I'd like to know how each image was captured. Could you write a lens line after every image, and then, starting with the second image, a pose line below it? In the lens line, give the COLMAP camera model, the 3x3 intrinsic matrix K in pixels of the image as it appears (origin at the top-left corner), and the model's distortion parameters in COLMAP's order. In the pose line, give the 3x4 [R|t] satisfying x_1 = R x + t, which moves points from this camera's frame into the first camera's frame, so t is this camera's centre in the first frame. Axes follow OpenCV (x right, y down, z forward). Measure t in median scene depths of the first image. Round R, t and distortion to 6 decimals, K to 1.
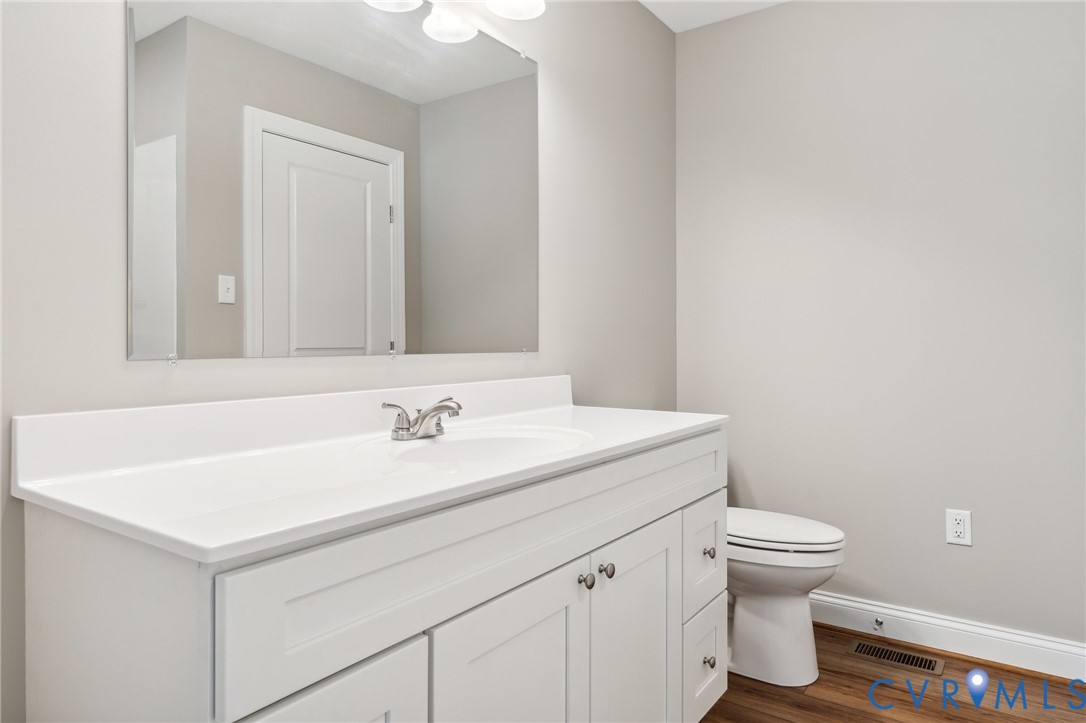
lens RADIAL K [[704.0, 0, 498.7], [0, 704.0, 339.8], [0, 0, 1]] dist [-0.001018, 0.000415]
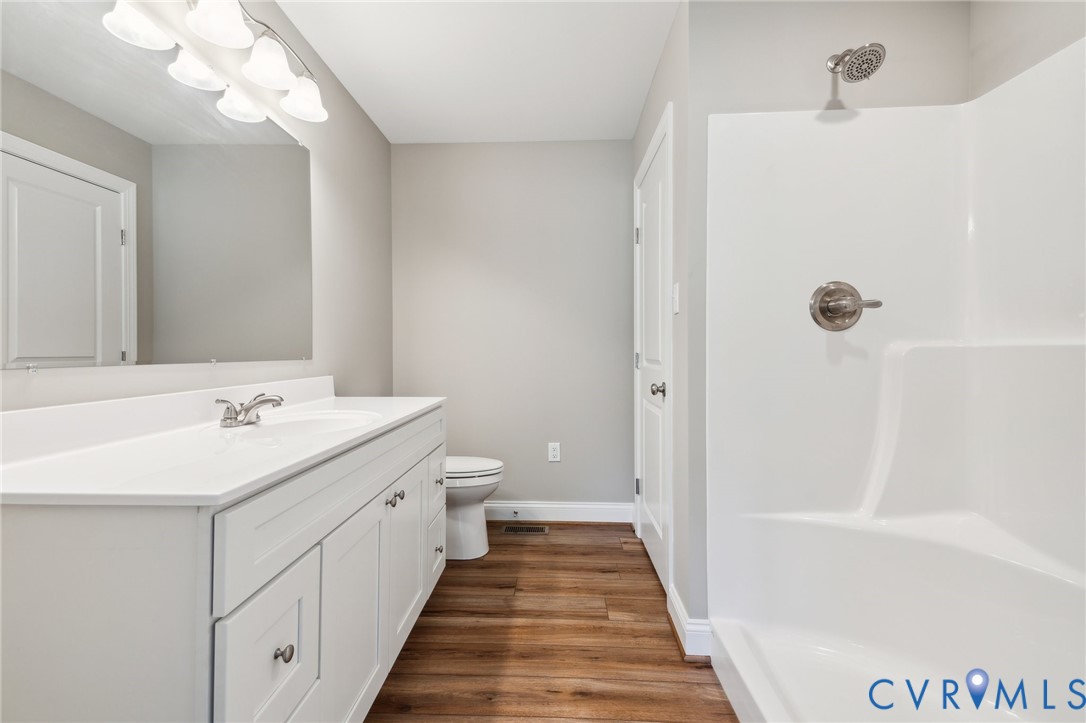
lens RADIAL K [[509.2, 0, 535.1], [0, 509.2, 346.1], [0, 0, 1]] dist [0.000896, 0.001023]
pose [[0.824709, 0.005820, 0.565528, -0.155992], [-0.001078, 0.999961, -0.008719, -0.000636], [-0.565557, 0.006581, 0.824683, -0.080155]]
